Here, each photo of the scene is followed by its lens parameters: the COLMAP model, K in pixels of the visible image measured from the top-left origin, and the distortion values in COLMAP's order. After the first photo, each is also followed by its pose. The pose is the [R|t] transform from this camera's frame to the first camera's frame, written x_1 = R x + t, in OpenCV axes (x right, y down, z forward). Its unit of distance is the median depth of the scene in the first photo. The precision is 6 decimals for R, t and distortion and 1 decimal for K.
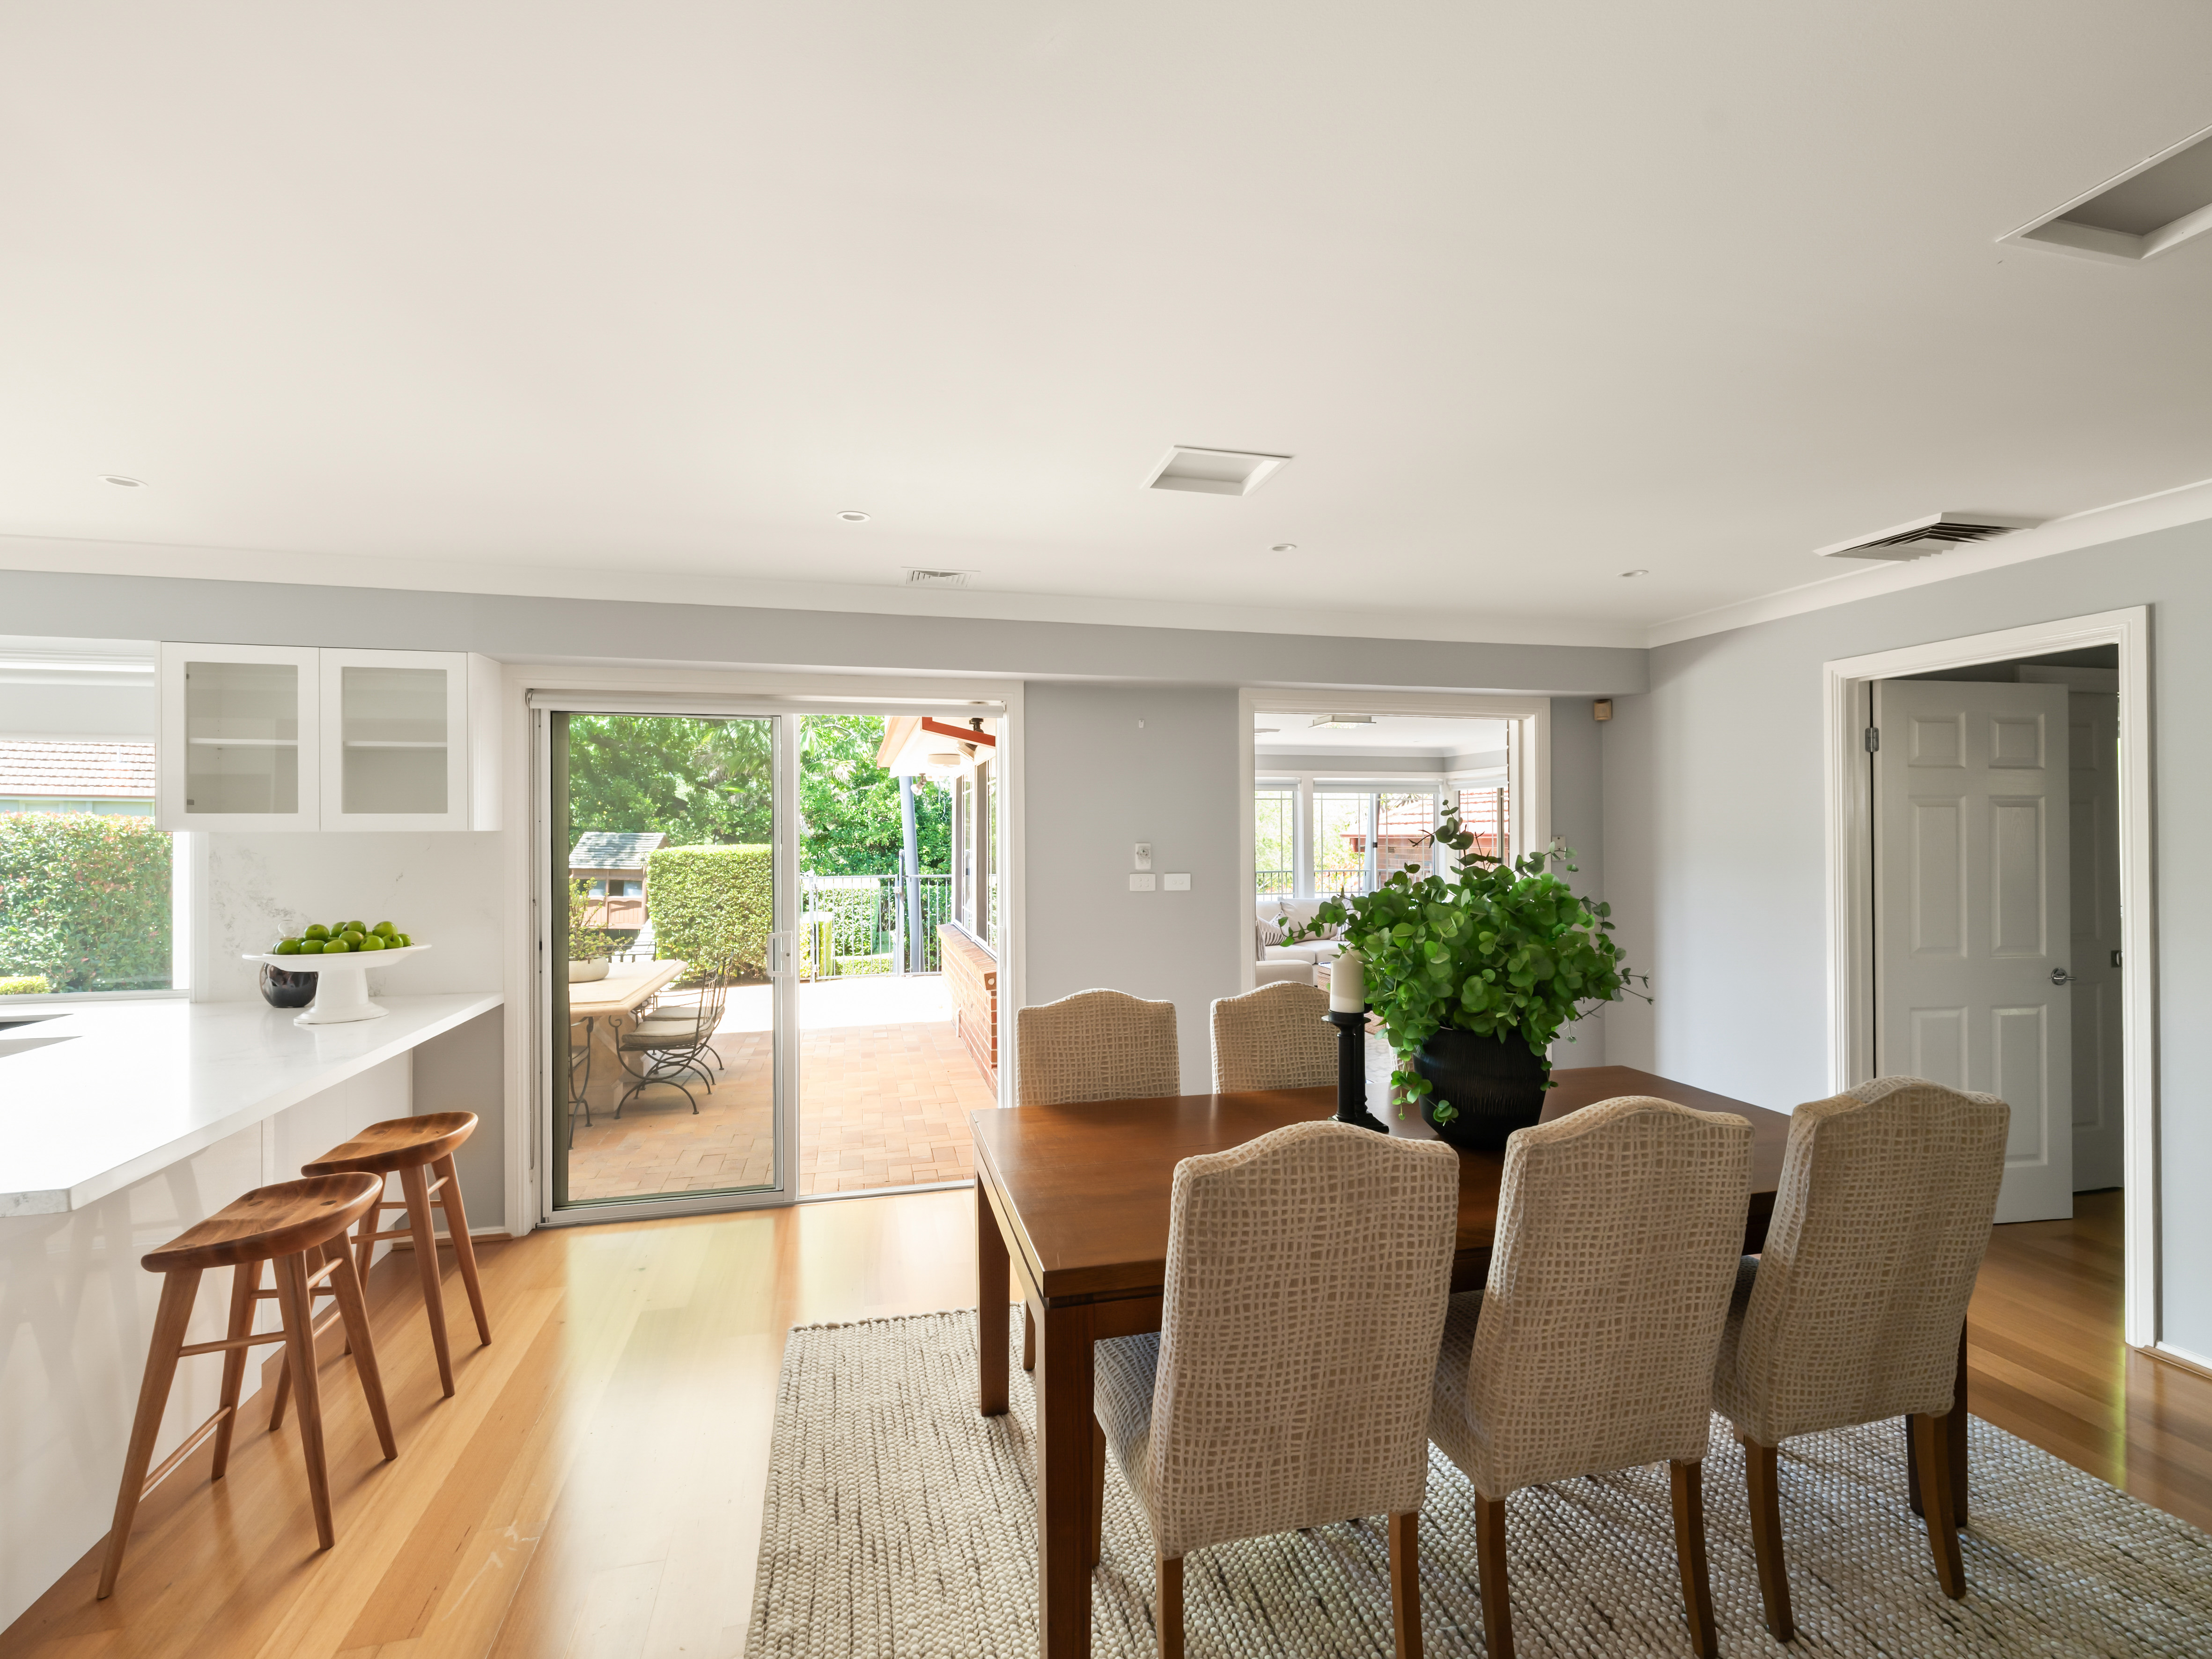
lens RADIAL K [[1011.7, 0, 1109.5], [0, 1011.7, 833.8], [0, 0, 1]] dist [0.008360, 0.001408]
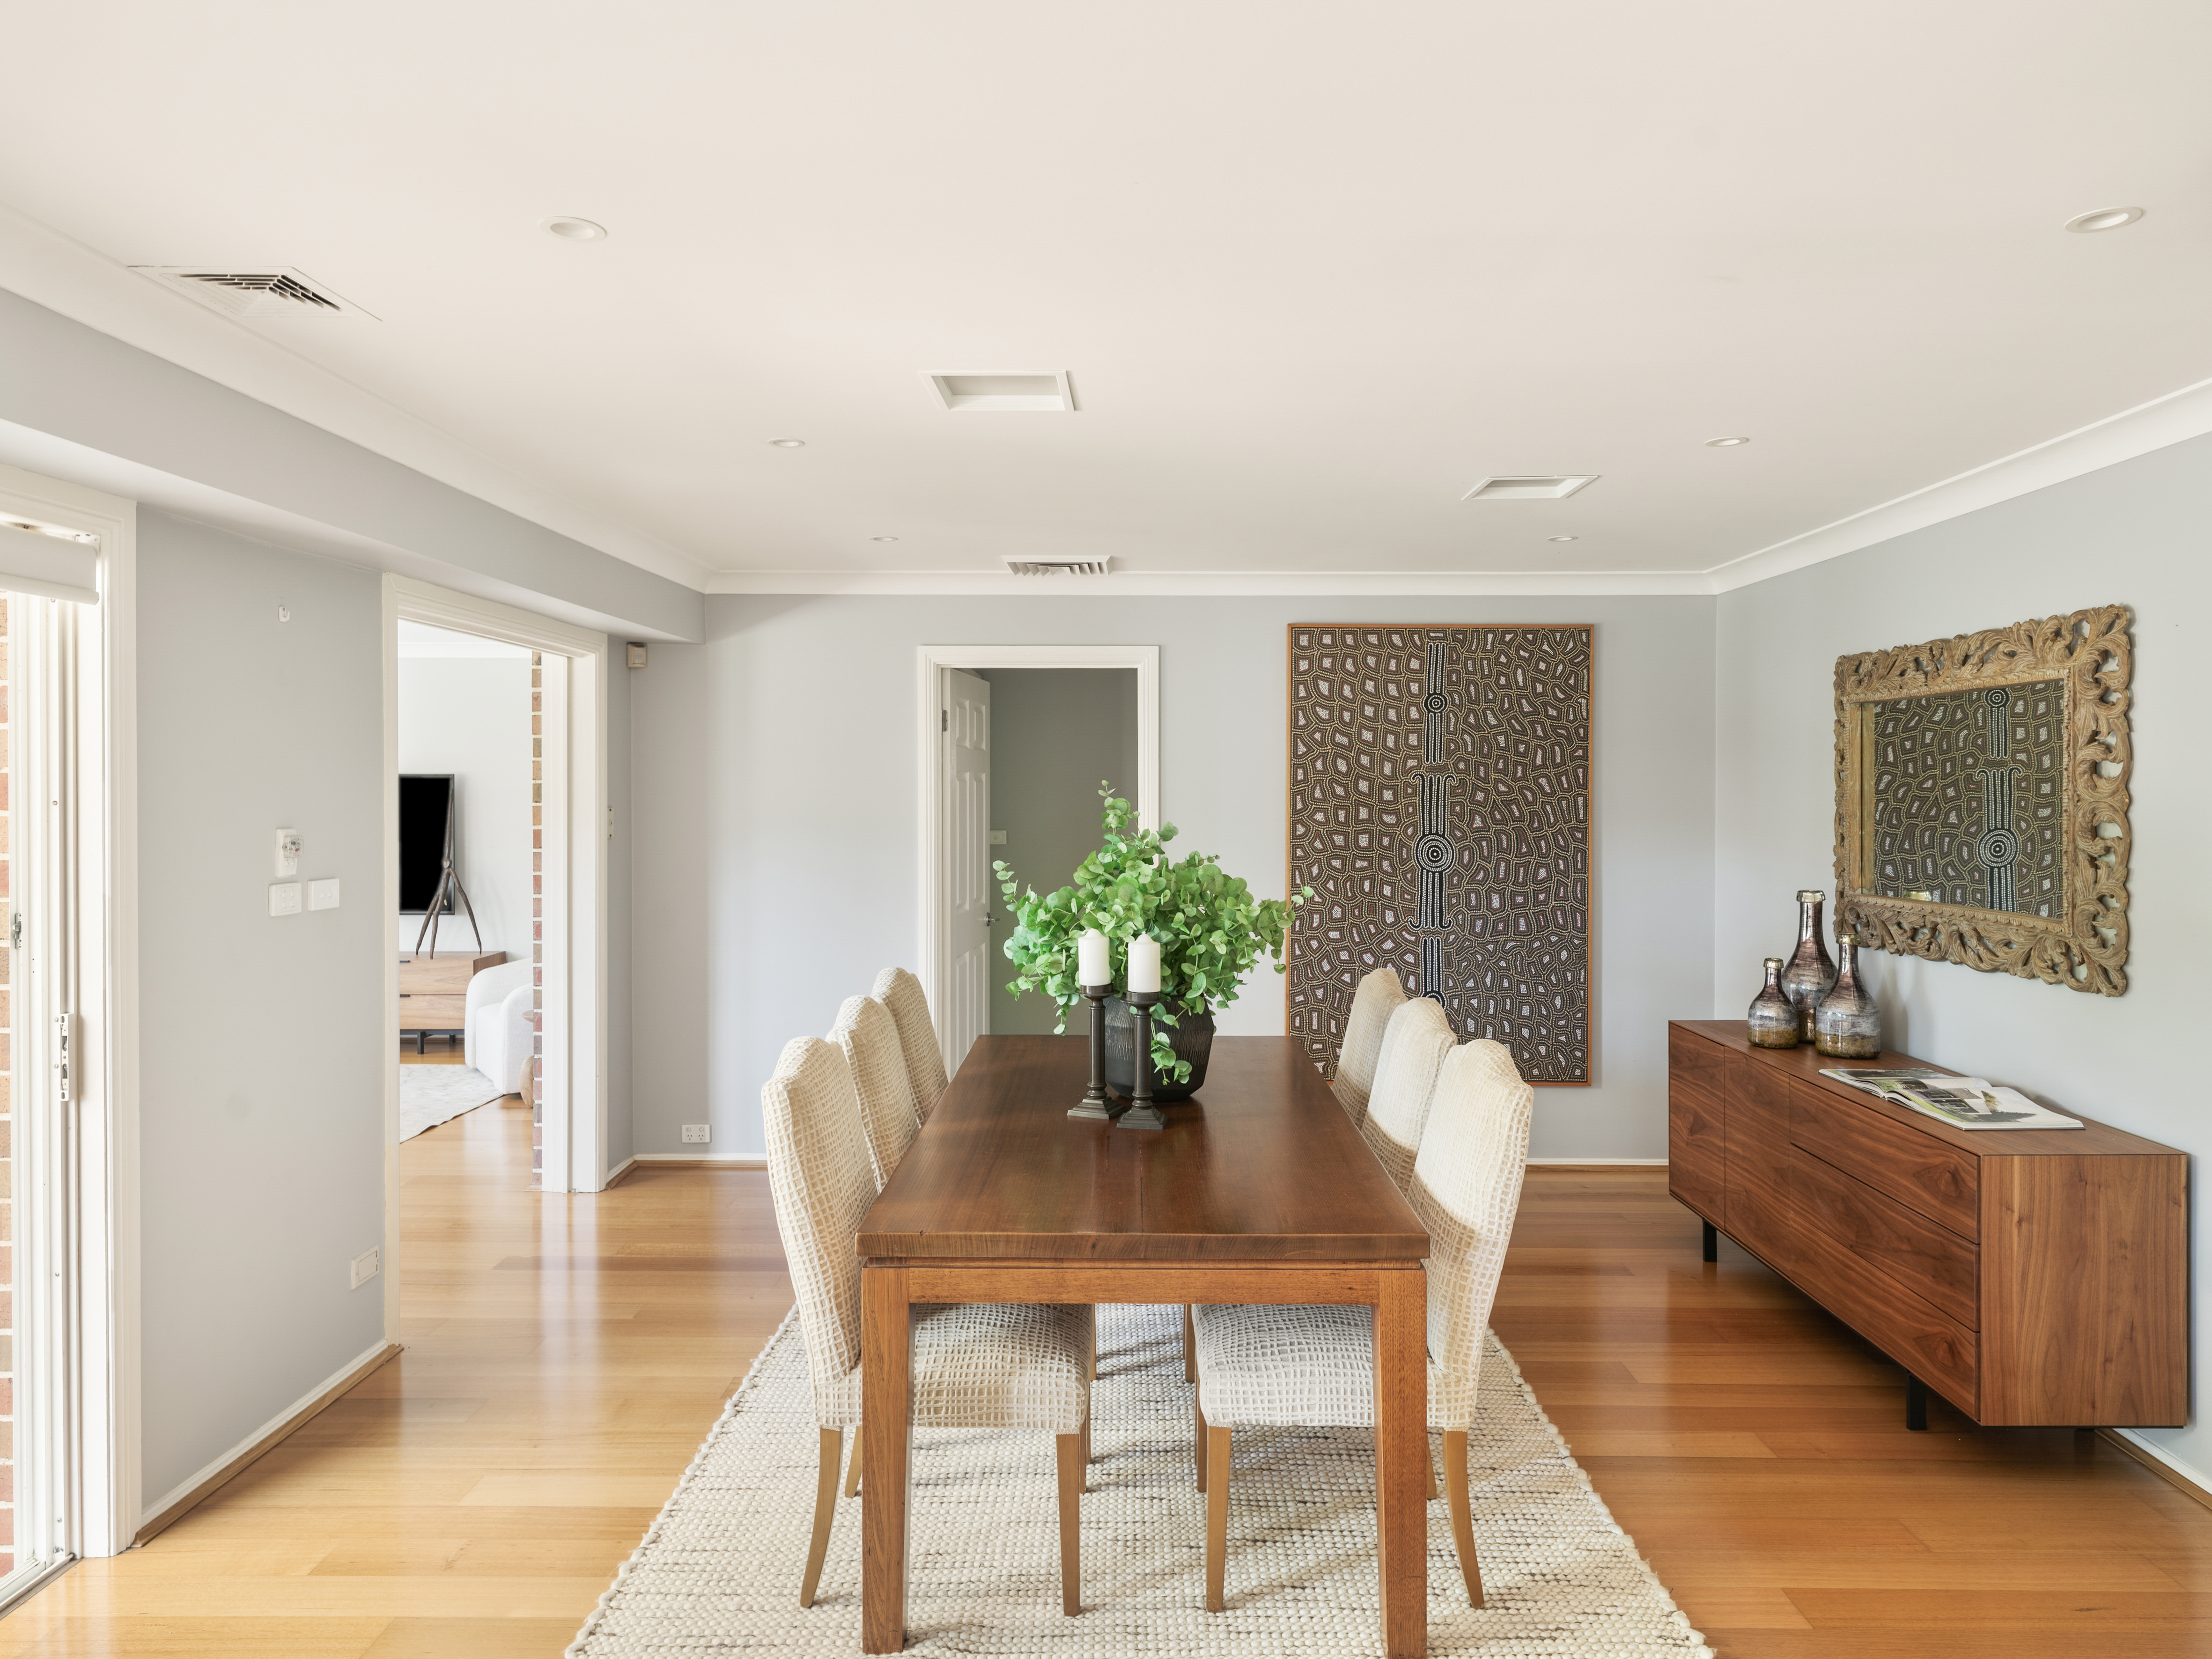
lens RADIAL K [[1435.2, 0, 1111.8], [0, 1435.2, 813.2], [0, 0, 1]] dist [0.006246, 0.001025]
pose [[0.251988, -0.015302, 0.967609, -0.619314], [-0.001148, 0.999870, 0.016111, -0.012846], [-0.967730, -0.005170, 0.251938, 0.359690]]
